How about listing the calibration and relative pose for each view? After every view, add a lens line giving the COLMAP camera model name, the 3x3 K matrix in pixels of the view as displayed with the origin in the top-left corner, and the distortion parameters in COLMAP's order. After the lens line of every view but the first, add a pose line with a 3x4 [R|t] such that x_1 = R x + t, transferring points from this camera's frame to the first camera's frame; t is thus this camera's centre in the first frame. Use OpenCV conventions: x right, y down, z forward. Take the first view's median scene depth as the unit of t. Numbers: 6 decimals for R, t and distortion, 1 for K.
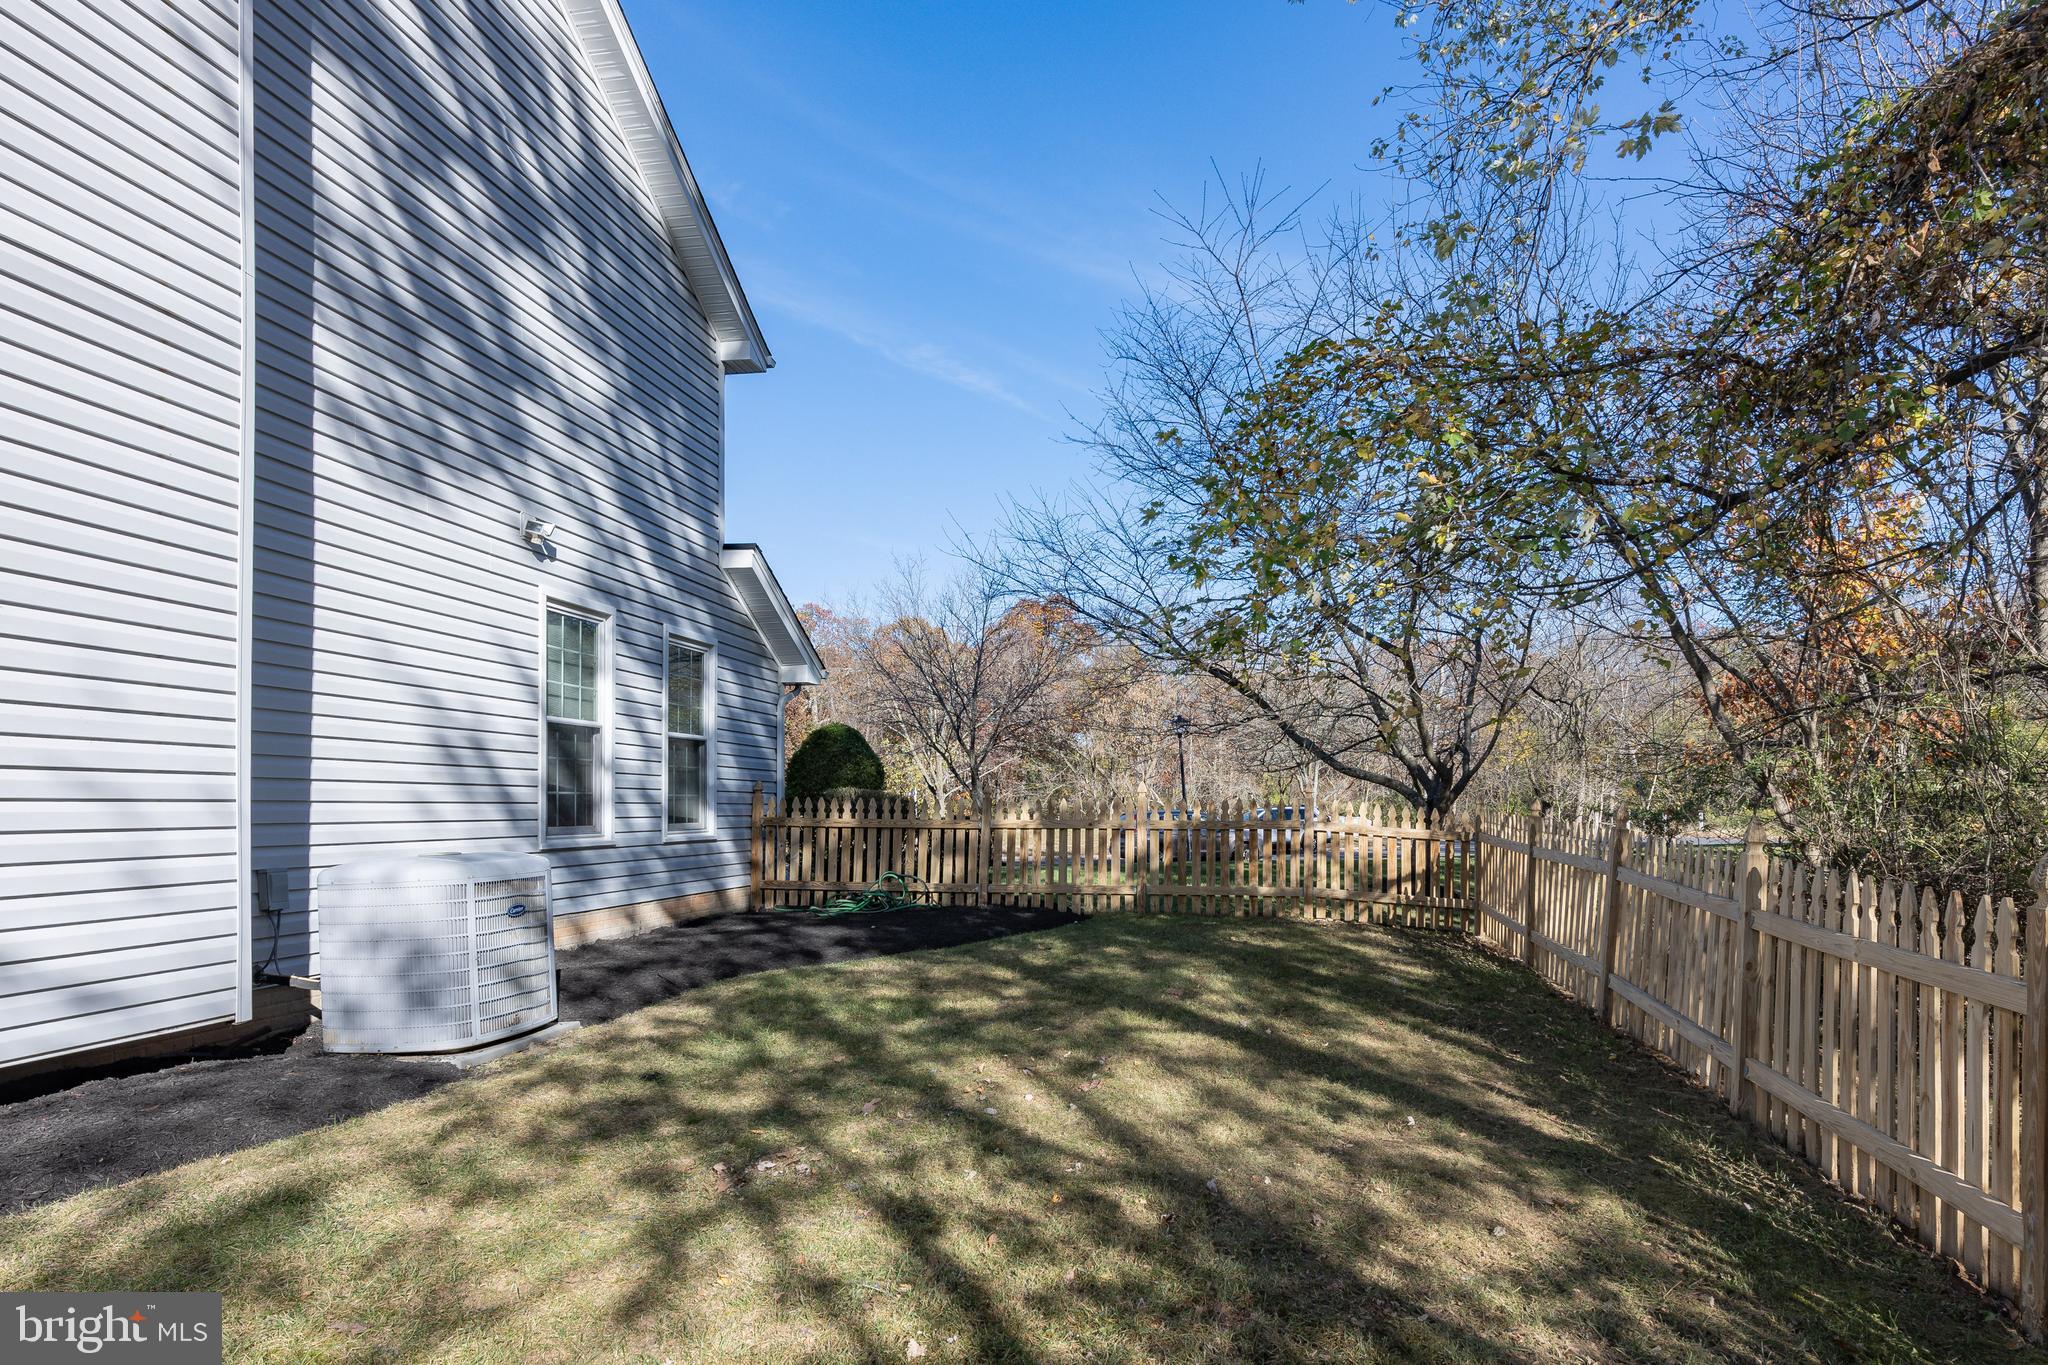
lens RADIAL K [[981.1, 0, 1034.6], [0, 981.1, 688.3], [0, 0, 1]] dist [-0.008418, 0.001735]
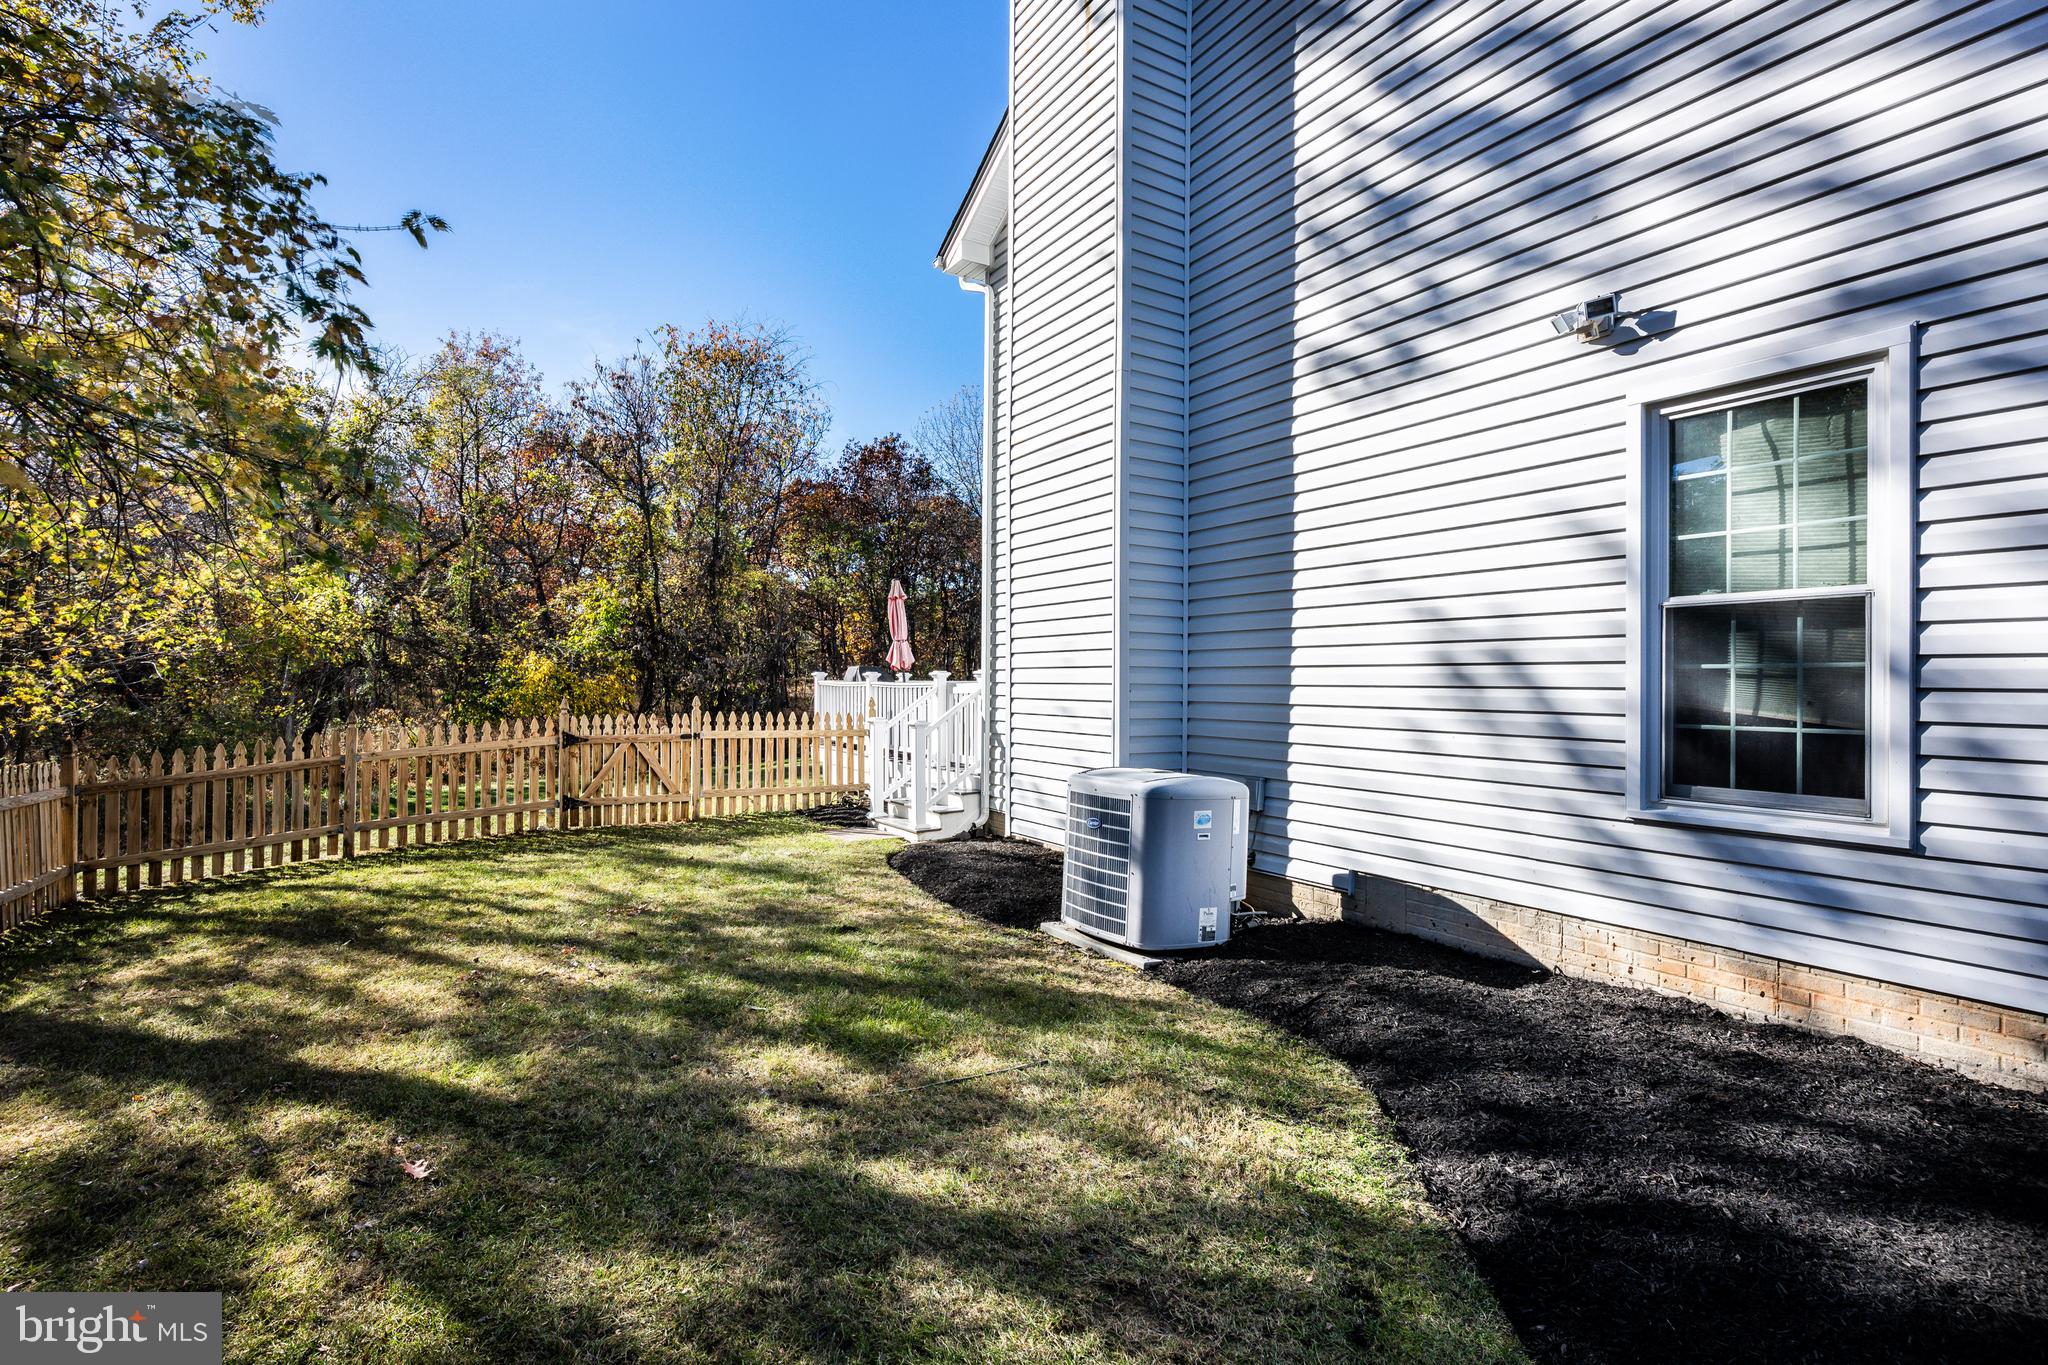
lens RADIAL K [[981.1, 0, 1042.2], [0, 981.1, 666.3], [0, 0, 1]] dist [-0.008418, 0.001735]
pose [[-0.720559, -0.020178, -0.693100, 0.207060], [0.069591, 0.992425, -0.101241, 0.113414], [0.689892, -0.121184, -0.713697, 1.274024]]
